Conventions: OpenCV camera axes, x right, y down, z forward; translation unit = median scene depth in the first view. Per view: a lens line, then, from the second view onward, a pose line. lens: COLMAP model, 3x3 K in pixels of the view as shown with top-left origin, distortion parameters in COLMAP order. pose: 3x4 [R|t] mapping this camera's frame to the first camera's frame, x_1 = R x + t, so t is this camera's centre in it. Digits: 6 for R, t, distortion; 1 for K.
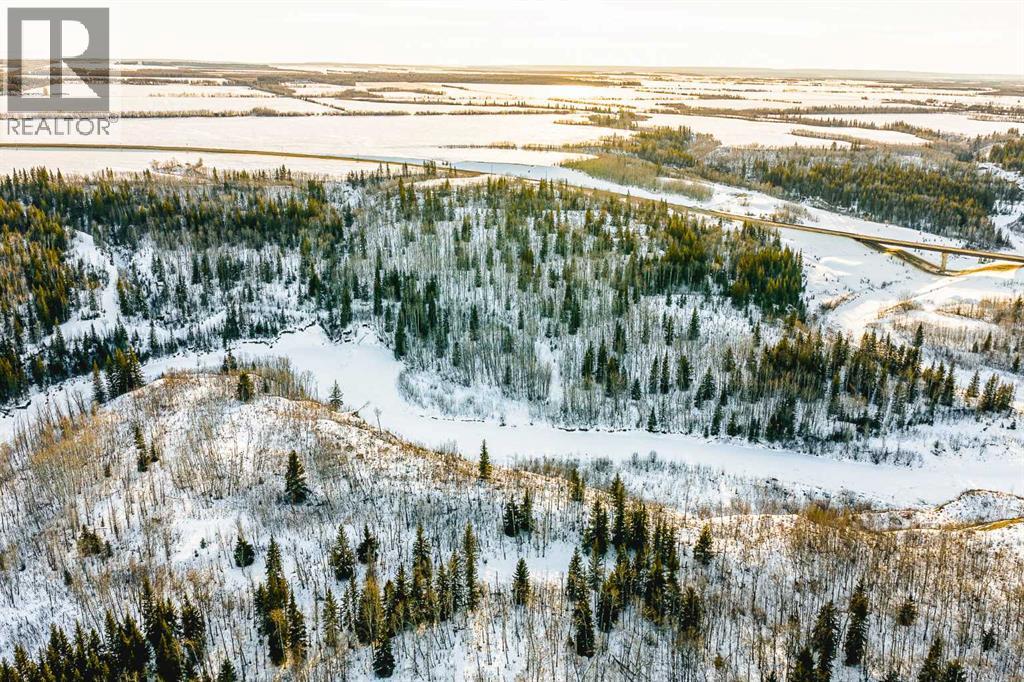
lens RADIAL K [[847.3, 0, 512.7], [0, 847.3, 342.4], [0, 0, 1]] dist [0.016298, -0.025559]
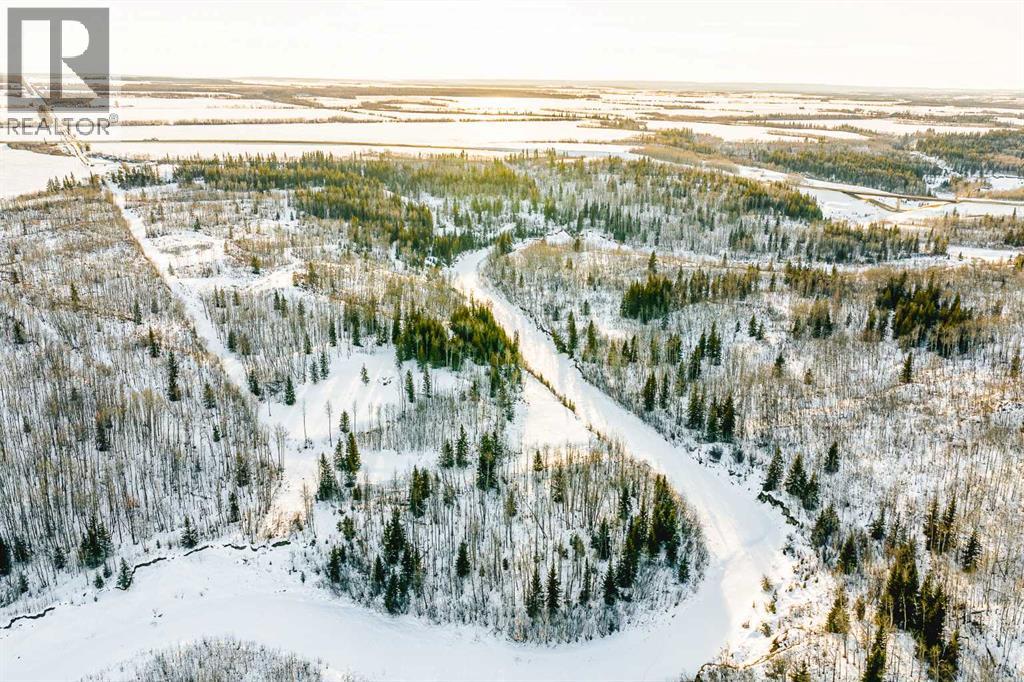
lens RADIAL K [[847.3, 0, 517.0], [0, 847.3, 335.8], [0, 0, 1]] dist [0.016298, -0.025559]
pose [[0.996398, -0.025887, 0.080750, -0.318239], [0.027646, 0.999402, -0.020746, 0.153677], [-0.080165, 0.022903, 0.996518, -0.490822]]
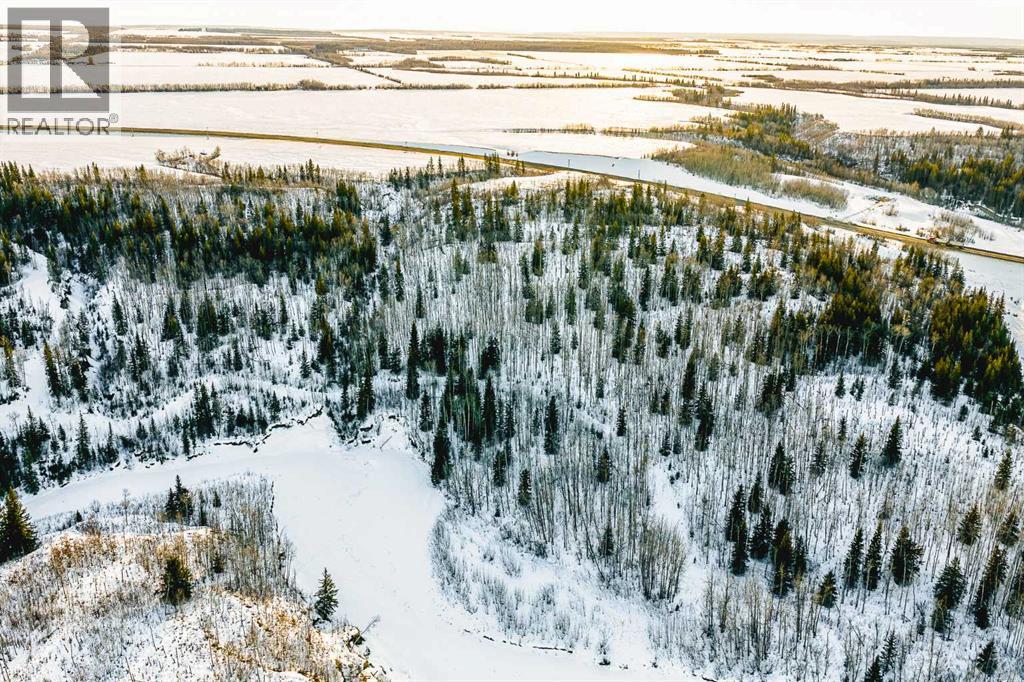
lens RADIAL K [[847.3, 0, 511.2], [0, 847.3, 346.4], [0, 0, 1]] dist [0.016298, -0.025559]
pose [[0.997189, 0.026122, -0.070232, -0.020694], [-0.023346, 0.998924, 0.040067, -0.072116], [0.071203, -0.038314, 0.996726, 0.215590]]
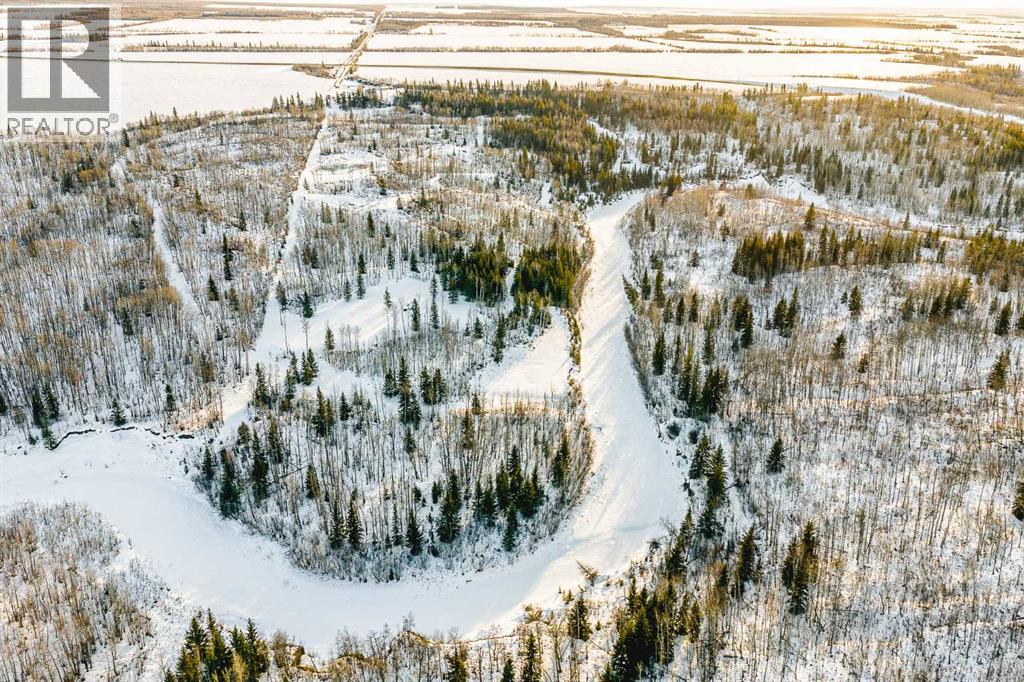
lens RADIAL K [[847.3, 0, 513.4], [0, 847.3, 342.3], [0, 0, 1]] dist [0.016298, -0.025559]
pose [[0.954667, 0.105450, -0.278371, -0.132087], [-0.088679, 0.993440, 0.072202, 0.145487], [0.284159, -0.044243, 0.957756, -0.454006]]
